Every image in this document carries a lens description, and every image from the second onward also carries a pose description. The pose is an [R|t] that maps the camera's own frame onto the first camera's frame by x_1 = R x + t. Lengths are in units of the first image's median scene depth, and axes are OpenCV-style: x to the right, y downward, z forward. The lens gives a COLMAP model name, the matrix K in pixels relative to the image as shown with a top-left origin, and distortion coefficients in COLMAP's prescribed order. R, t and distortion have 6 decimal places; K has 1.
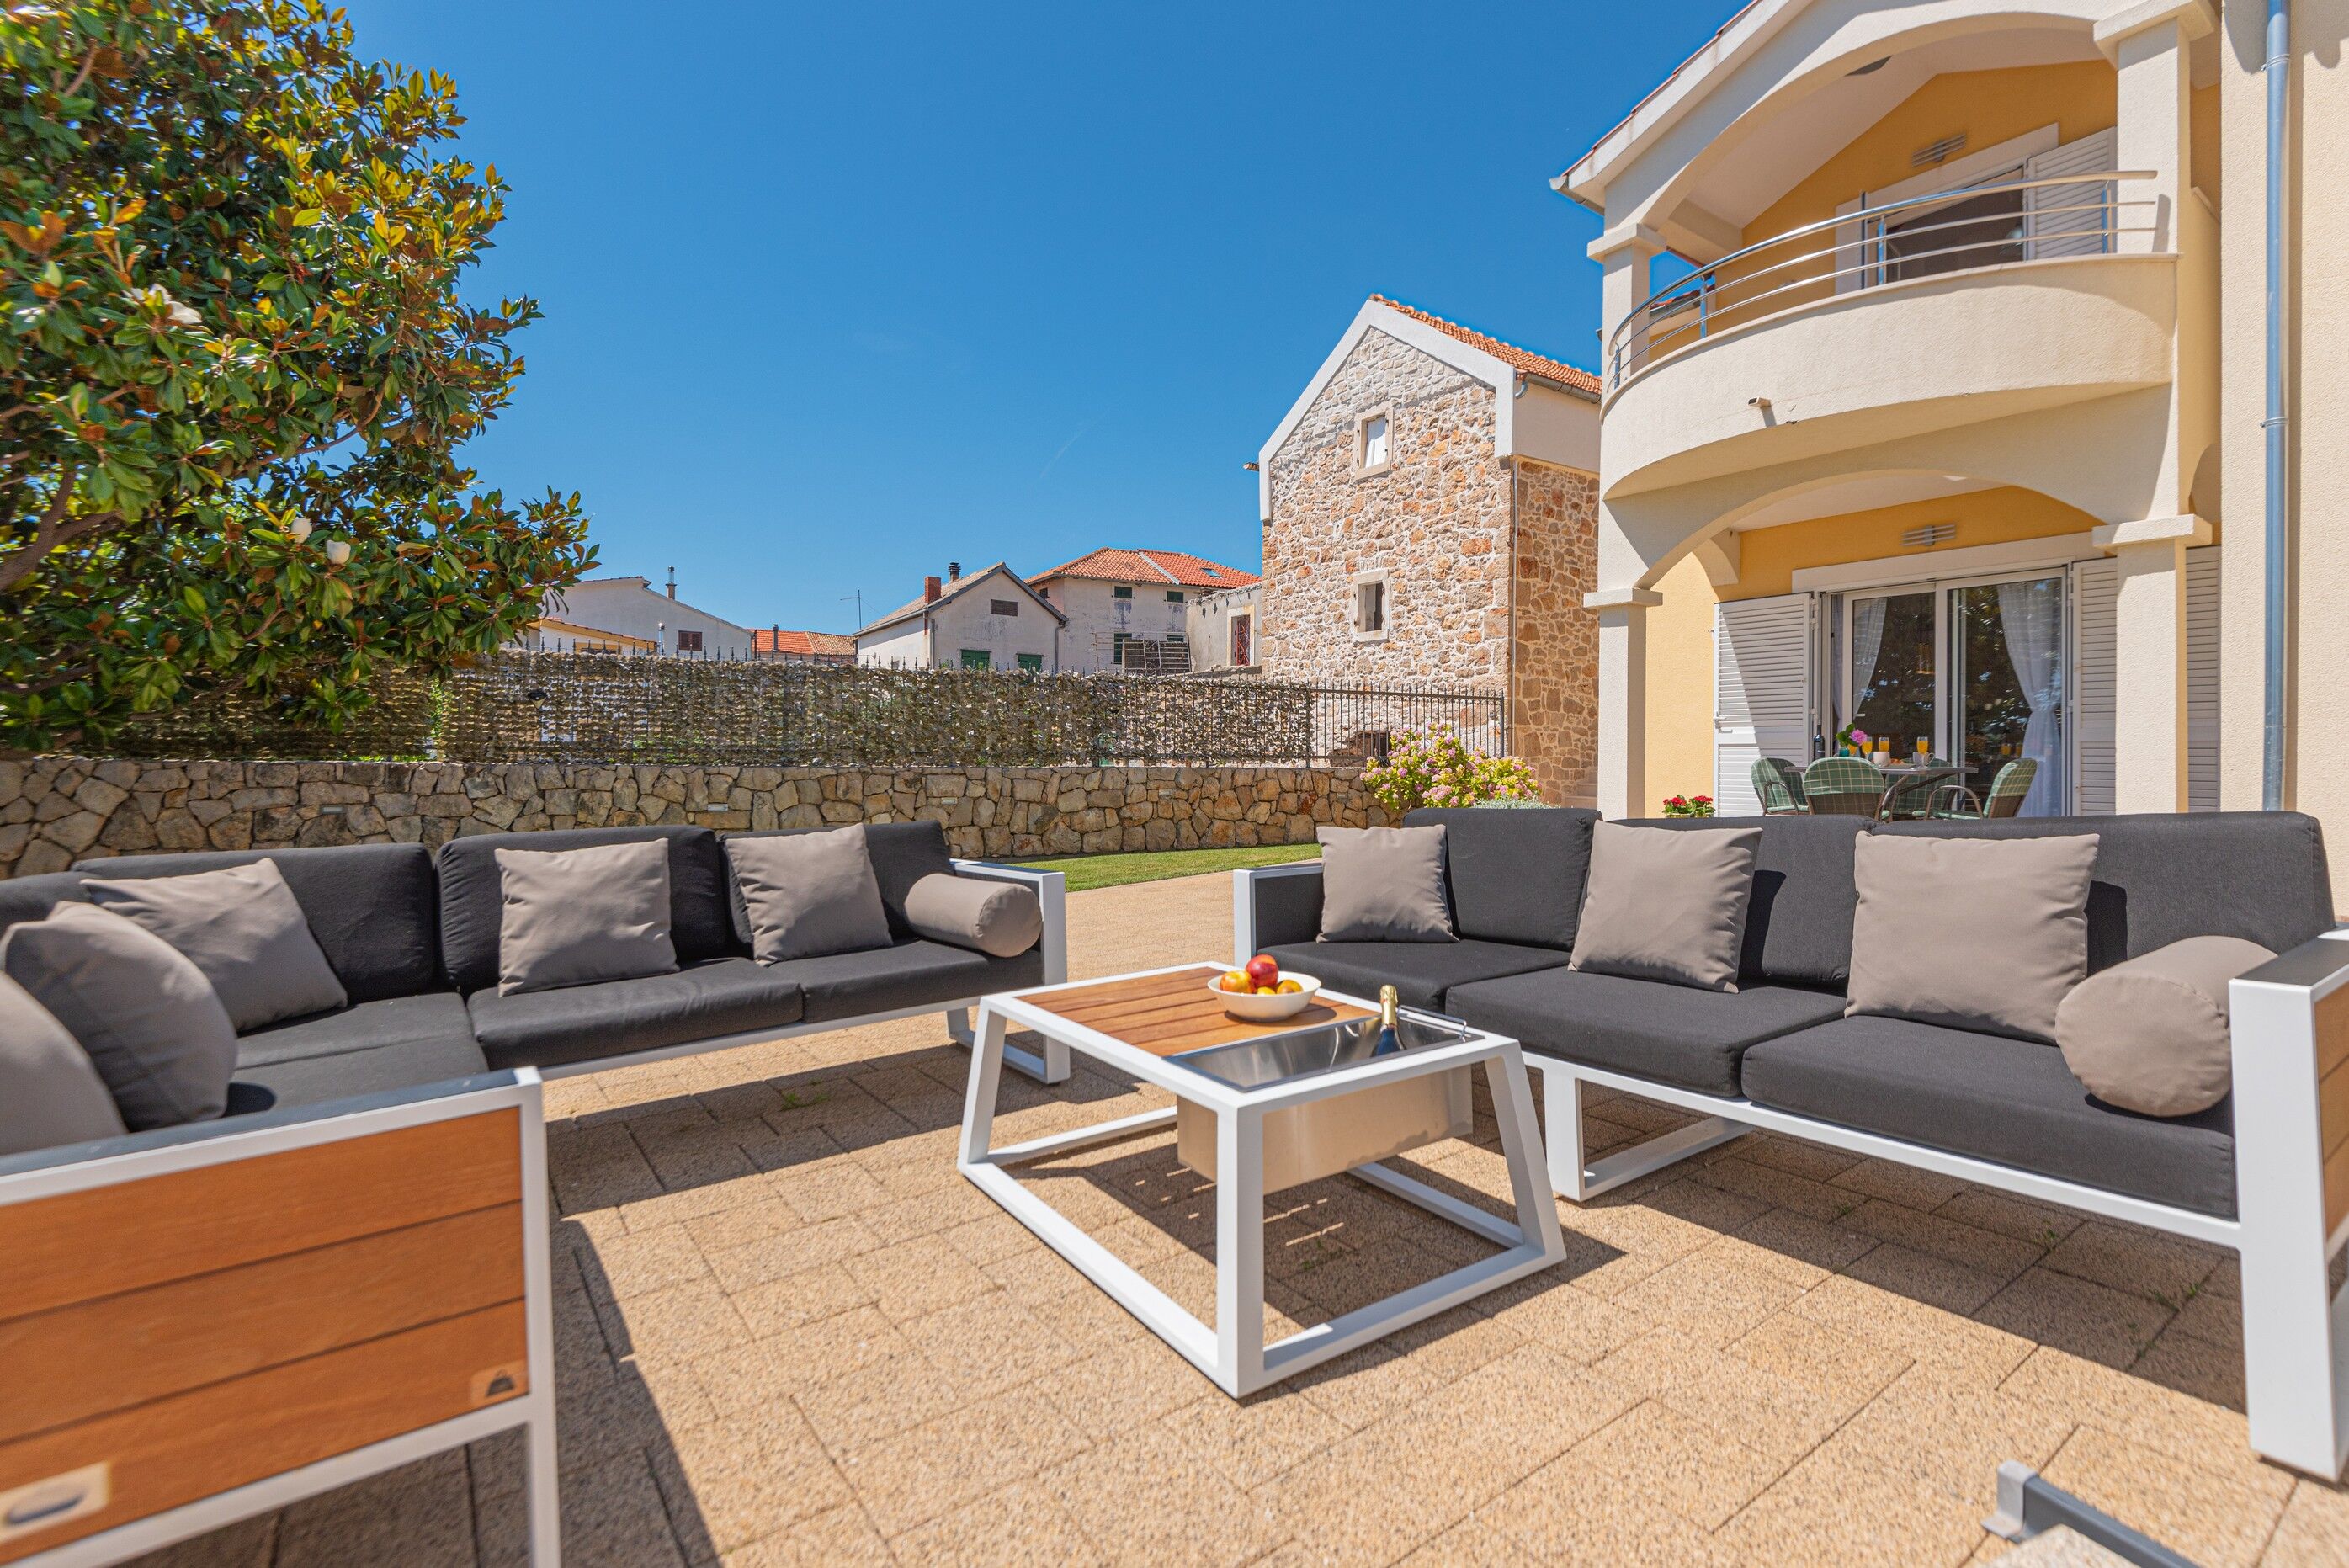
lens RADIAL K [[1083.2, 0, 1177.8], [0, 1083.2, 777.4], [0, 0, 1]] dist [0.021467, -0.001324]
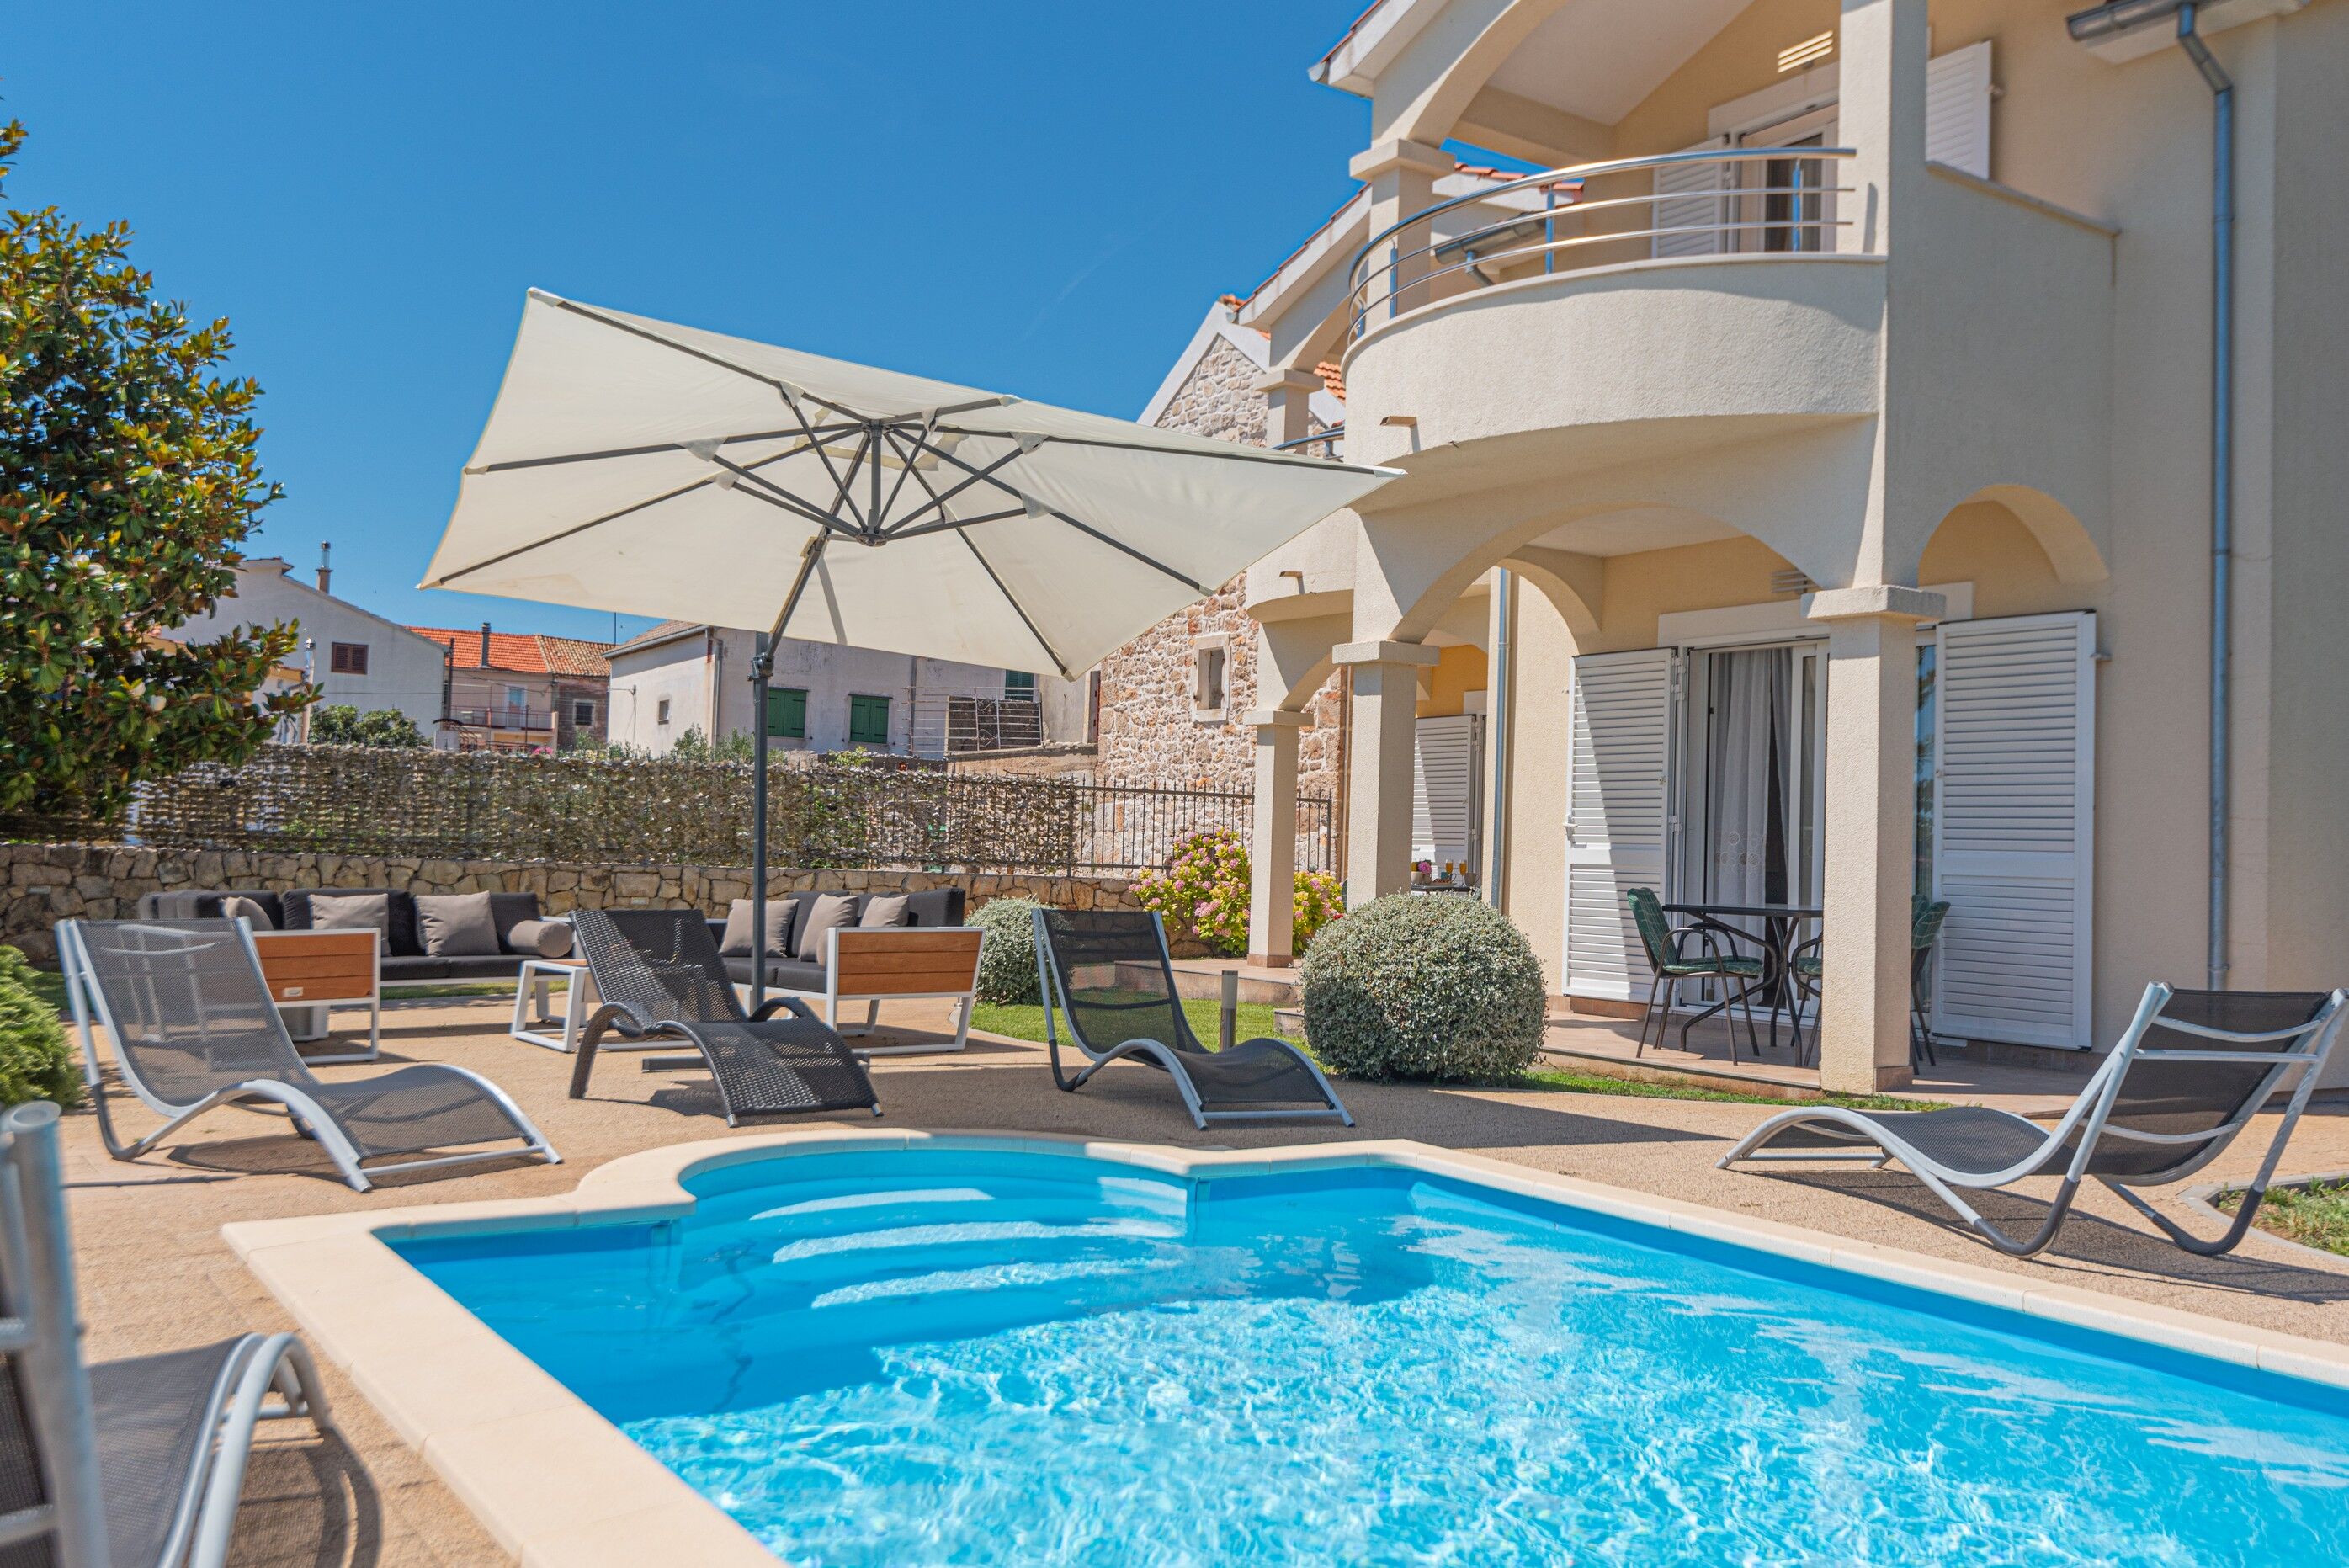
lens RADIAL K [[2025.4, 0, 1174.5], [0, 2025.4, 787.0], [0, 0, 1]] dist [0.010303, 0.026671]
pose [[0.999345, 0.025053, -0.026114, 0.313030], [-0.026460, 0.998136, -0.054986, 0.007845], [0.024688, 0.055641, 0.998146, -0.789694]]
